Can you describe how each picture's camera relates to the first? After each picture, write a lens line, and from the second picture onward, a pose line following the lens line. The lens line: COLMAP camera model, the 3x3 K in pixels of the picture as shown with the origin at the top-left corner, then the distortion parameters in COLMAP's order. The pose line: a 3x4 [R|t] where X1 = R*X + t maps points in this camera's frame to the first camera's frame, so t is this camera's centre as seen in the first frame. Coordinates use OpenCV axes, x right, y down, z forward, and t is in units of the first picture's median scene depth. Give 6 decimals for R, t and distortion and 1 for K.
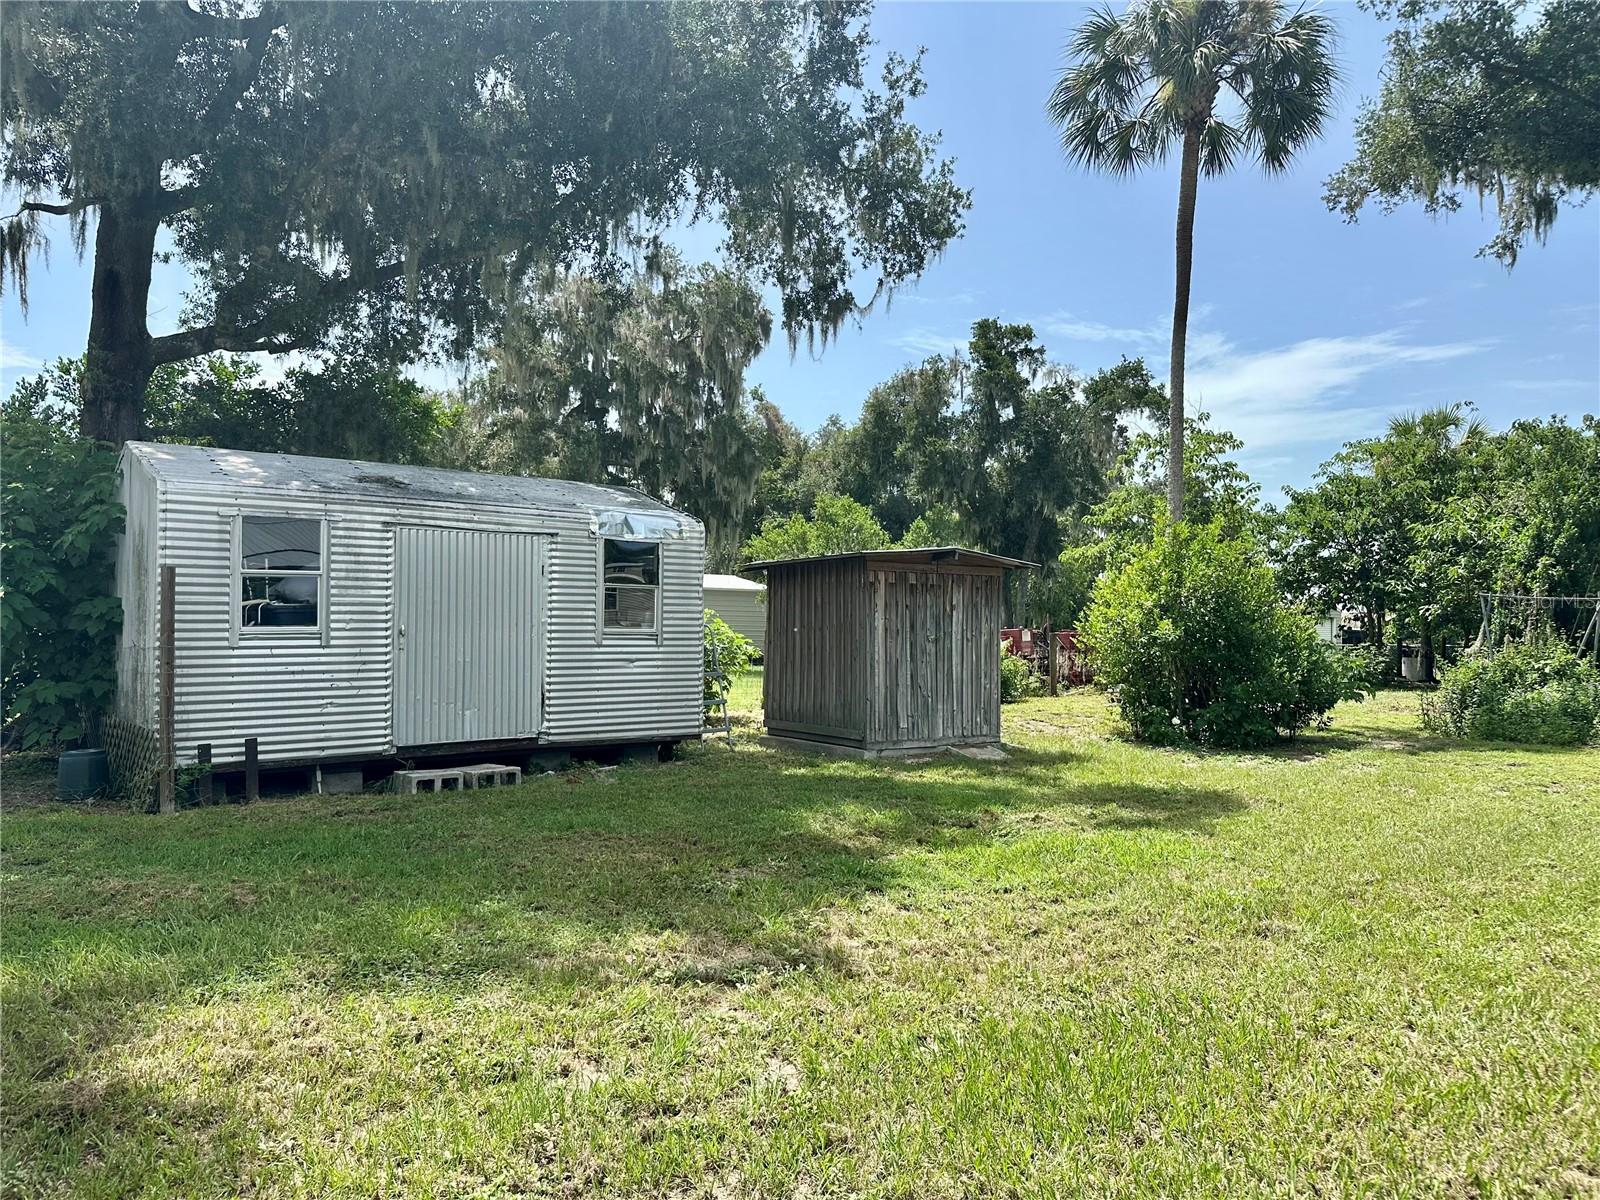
lens RADIAL K [[1121.5, 0, 802.5], [0, 1121.5, 611.0], [0, 0, 1]] dist [-0.000185, -0.001389]
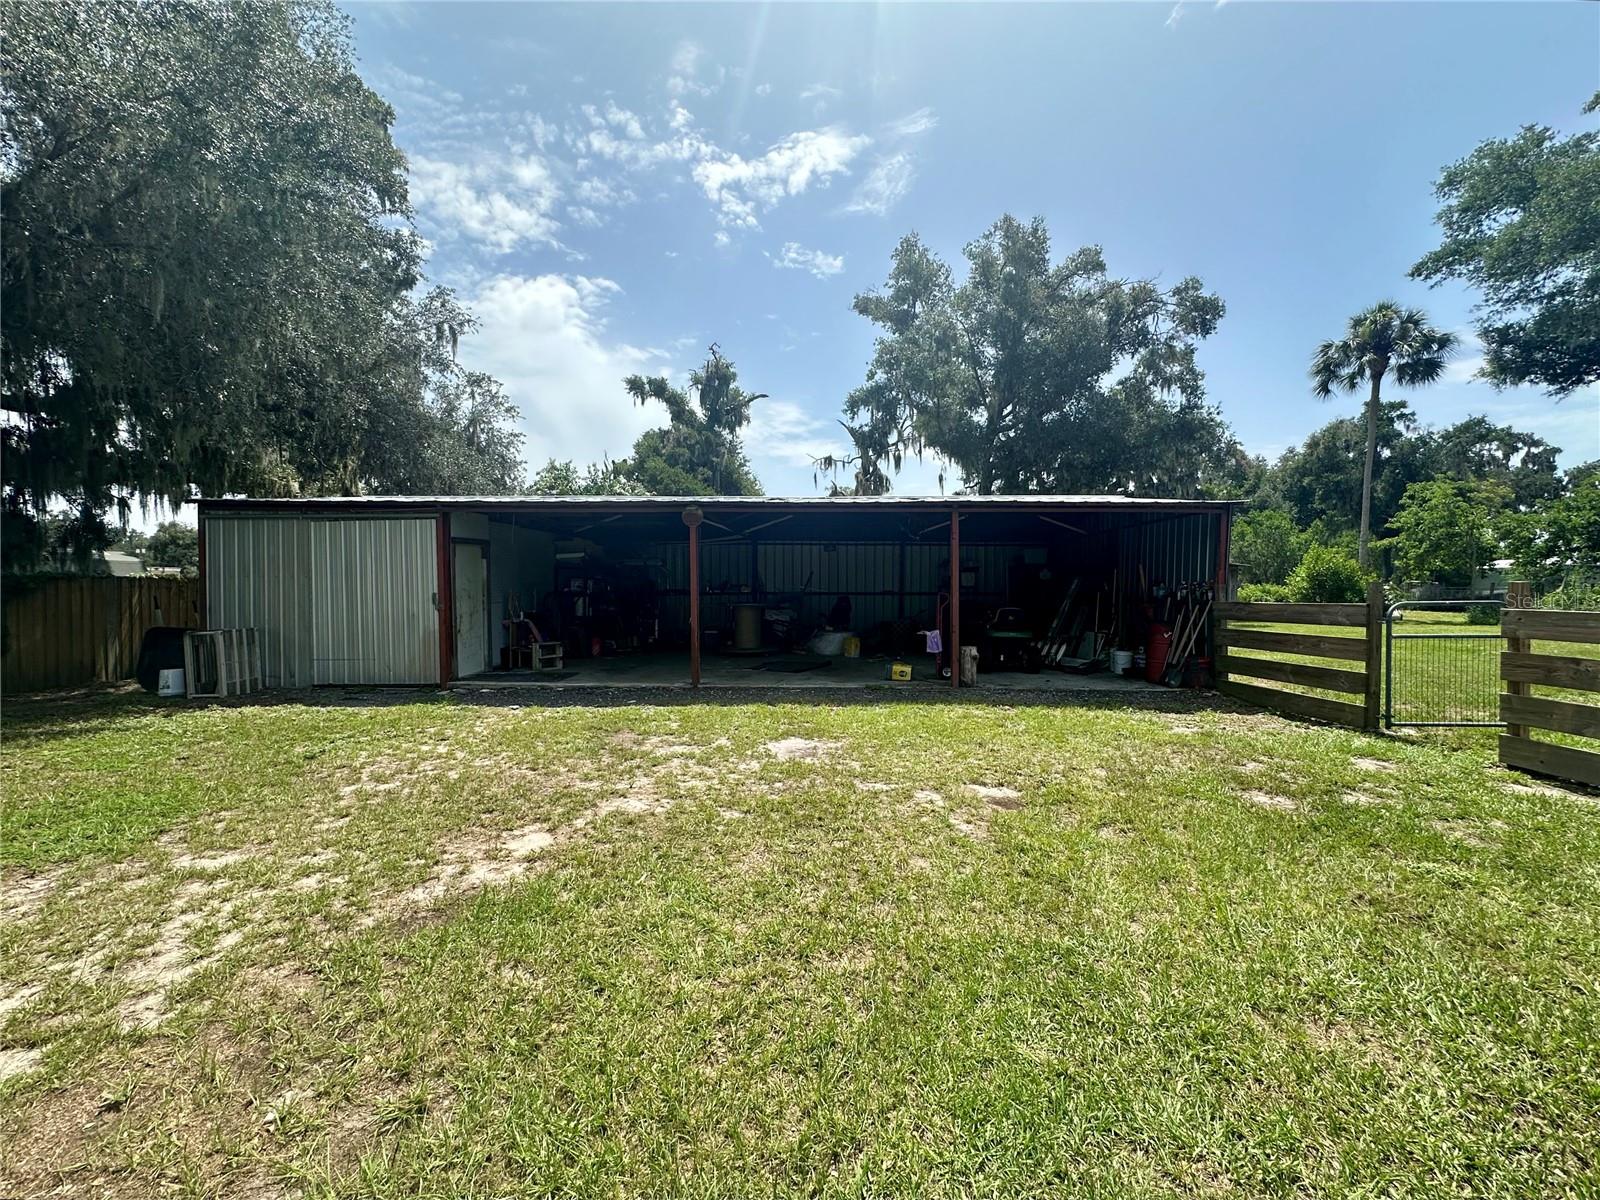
lens RADIAL K [[652.5, 0, 797.2], [0, 652.5, 605.3], [0, 0, 1]] dist [0.001634, 0.000081]
pose [[0.786587, 0.009367, -0.617408, 0.094303], [0.025340, 0.998553, 0.047434, -0.015590], [0.616959, -0.052956, 0.785212, -0.353119]]
